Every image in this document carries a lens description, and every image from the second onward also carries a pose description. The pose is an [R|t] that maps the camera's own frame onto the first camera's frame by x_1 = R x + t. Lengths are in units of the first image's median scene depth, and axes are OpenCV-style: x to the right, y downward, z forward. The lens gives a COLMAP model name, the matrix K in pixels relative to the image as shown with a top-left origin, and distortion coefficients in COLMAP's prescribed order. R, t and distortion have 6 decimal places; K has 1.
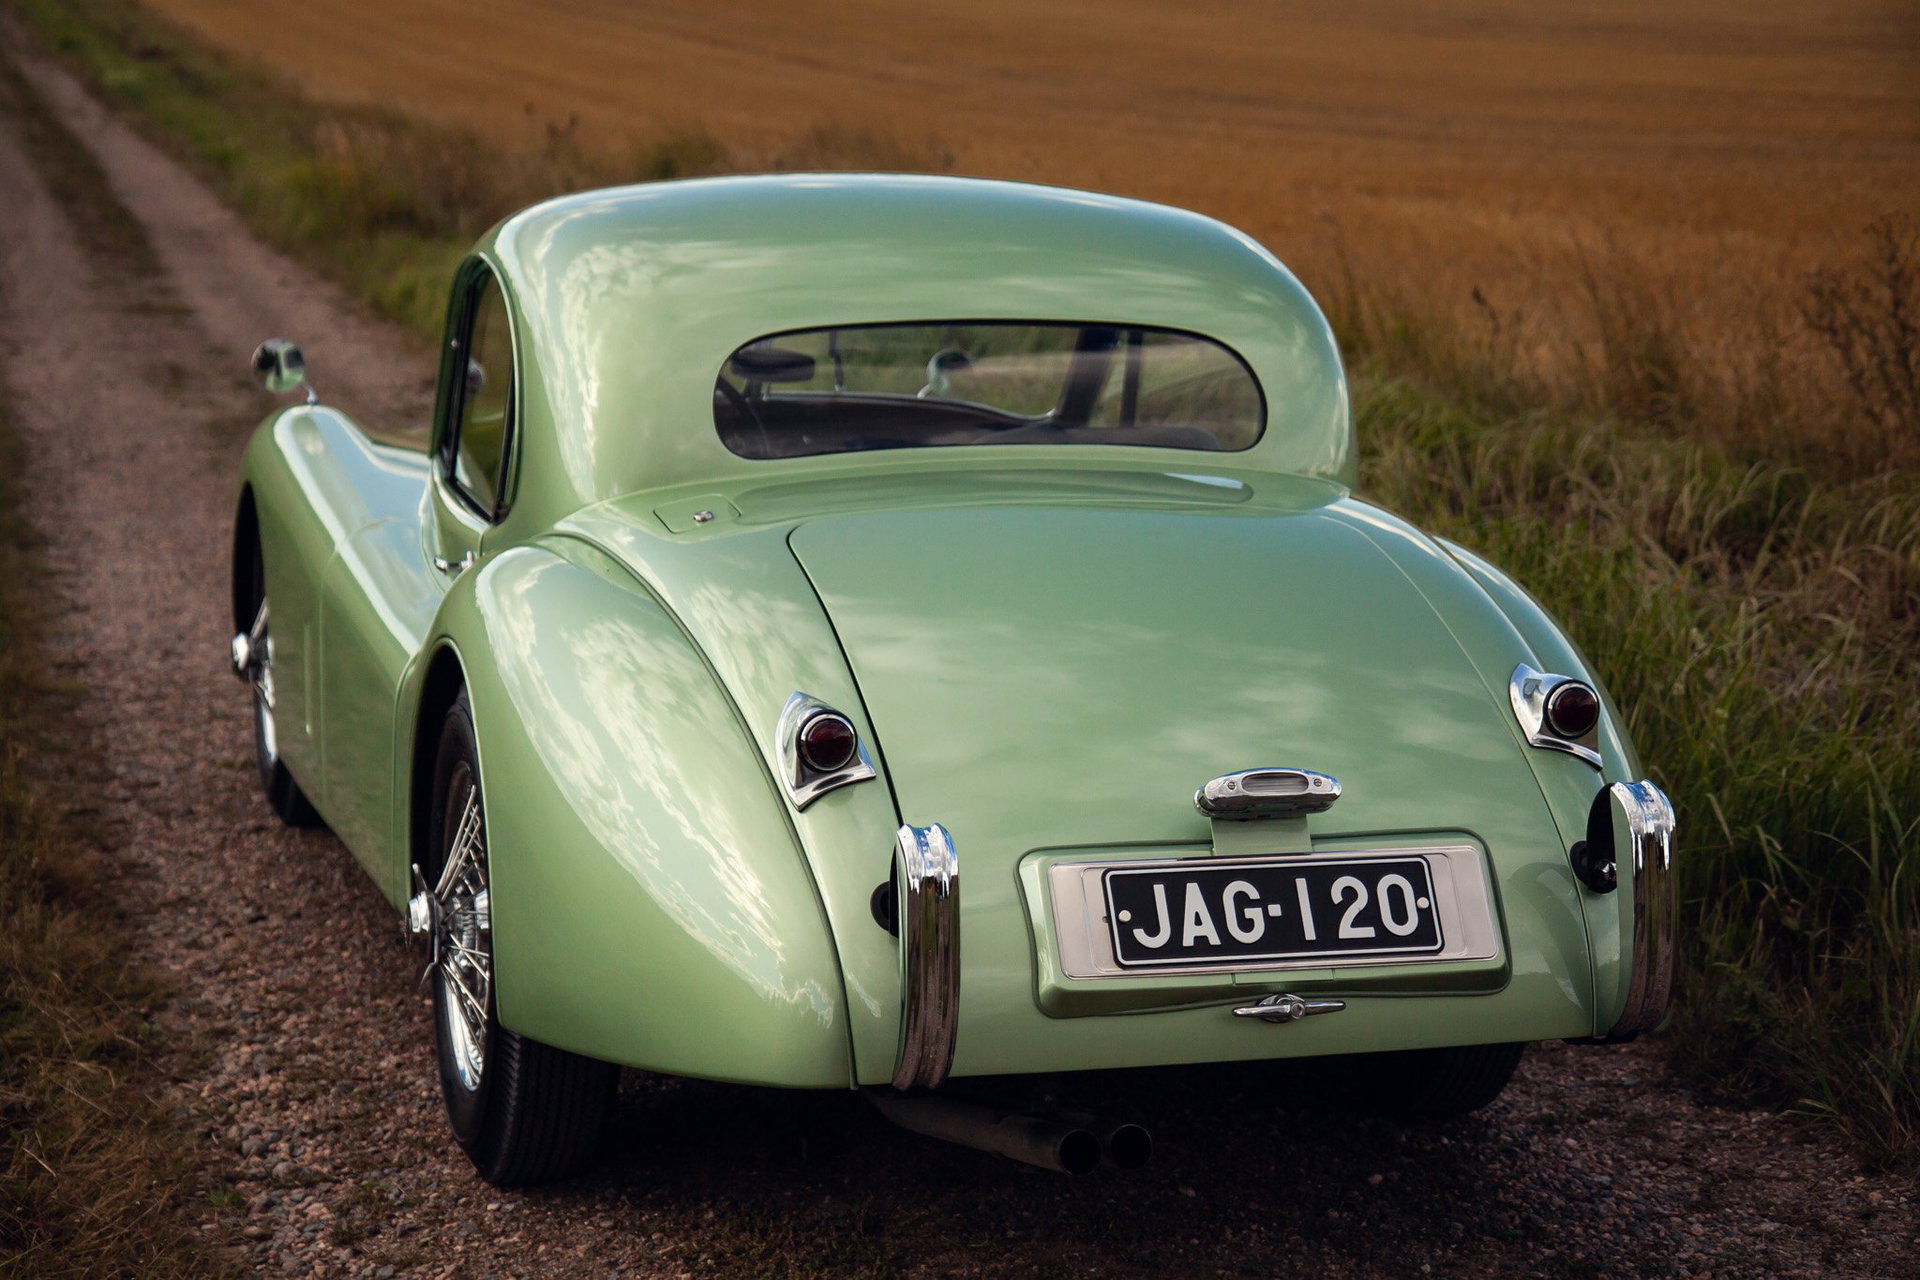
lens RADIAL K [[3184.9, 0, 960.0], [0, 3184.9, 640.0], [0, 0, 1]] dist [0.062181, 0.054112]
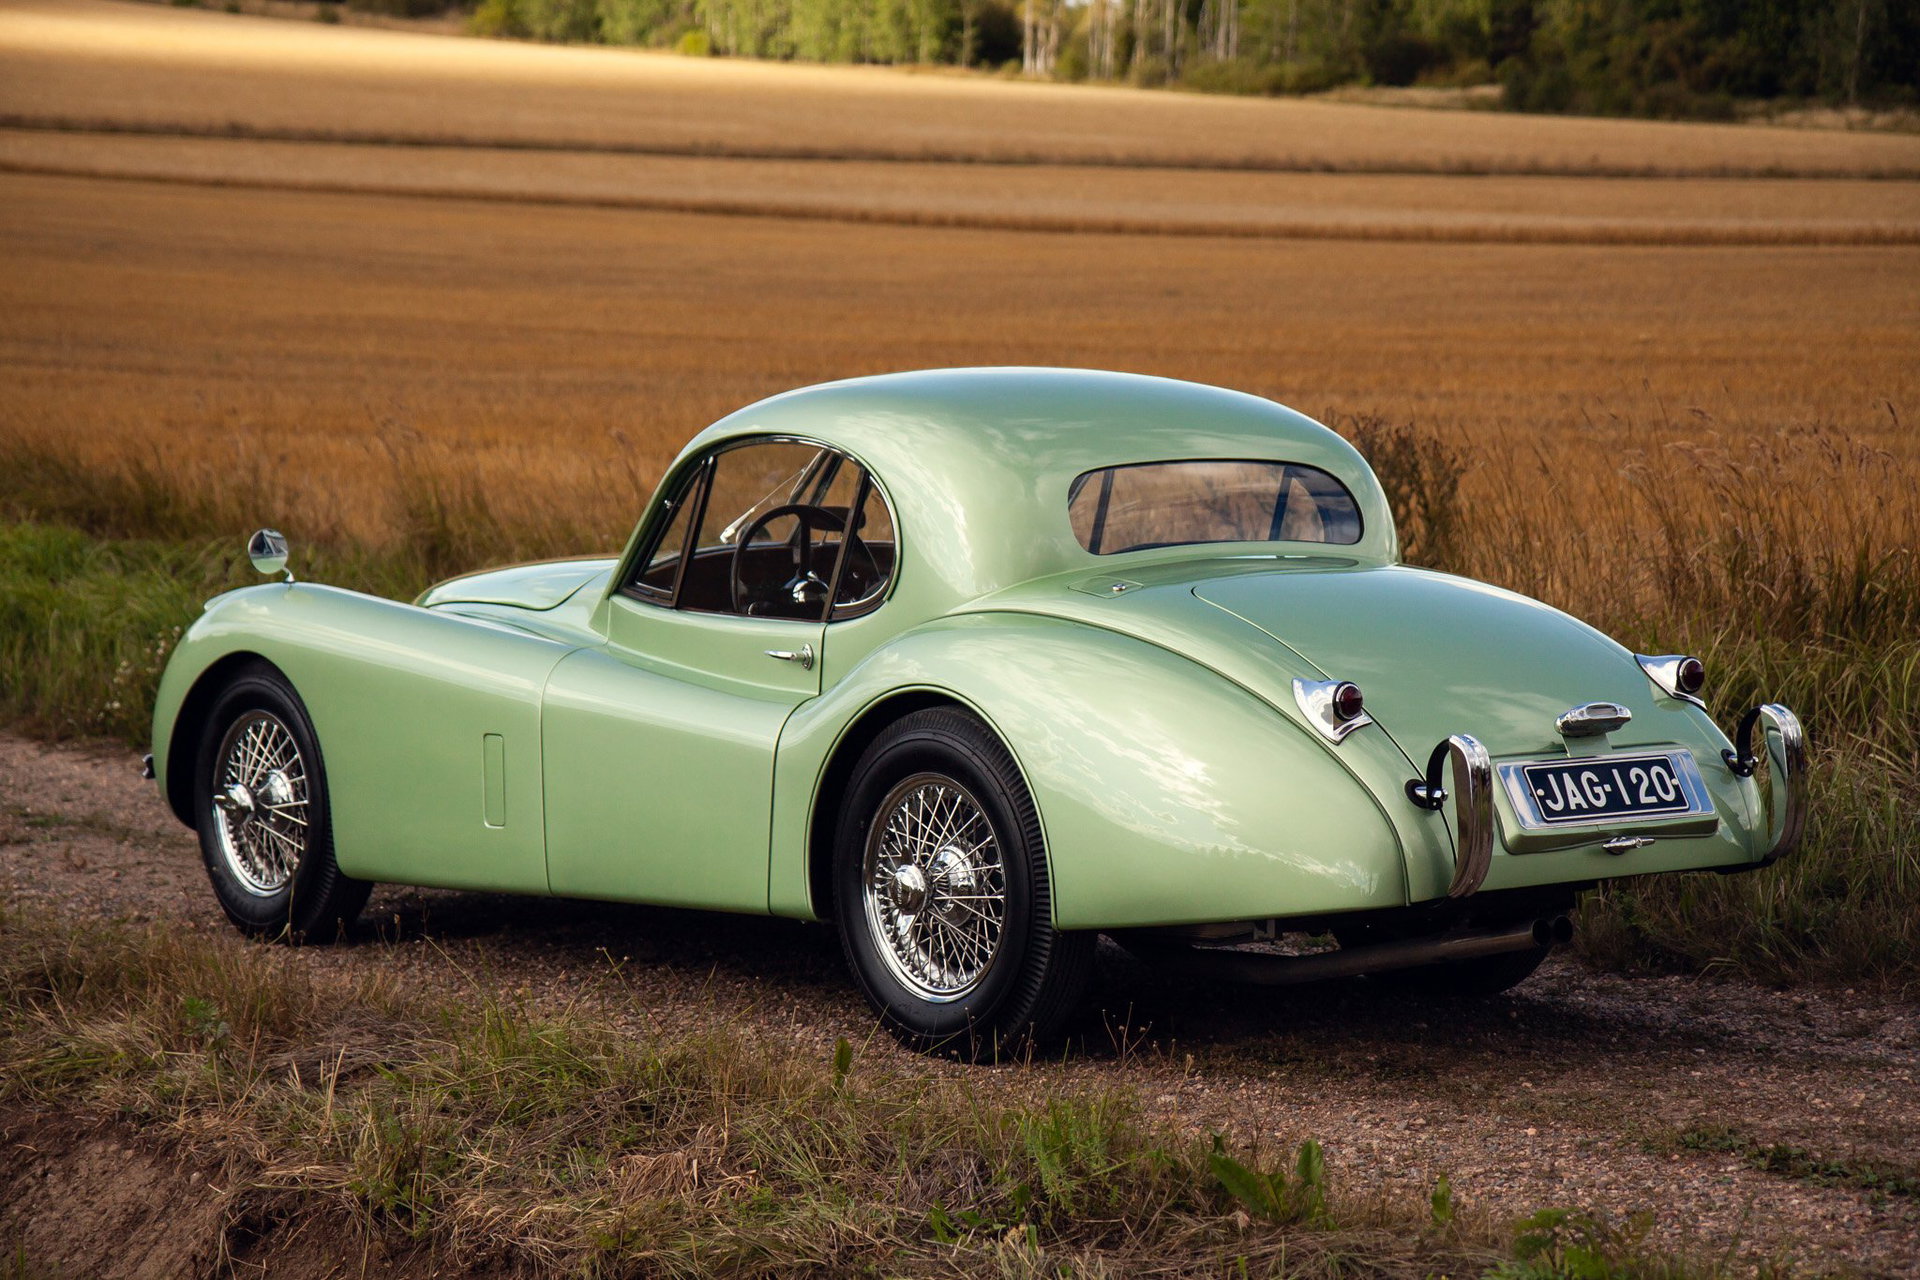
lens RADIAL K [[3498.9, 0, 960.0], [0, 3498.9, 640.0], [0, 0, 1]] dist [0.222740, 0.015748]
pose [[0.944631, -0.047836, 0.324628, -0.593564], [0.072310, 0.995343, -0.063744, 0.073893], [-0.320067, 0.083689, 0.943691, -0.459338]]
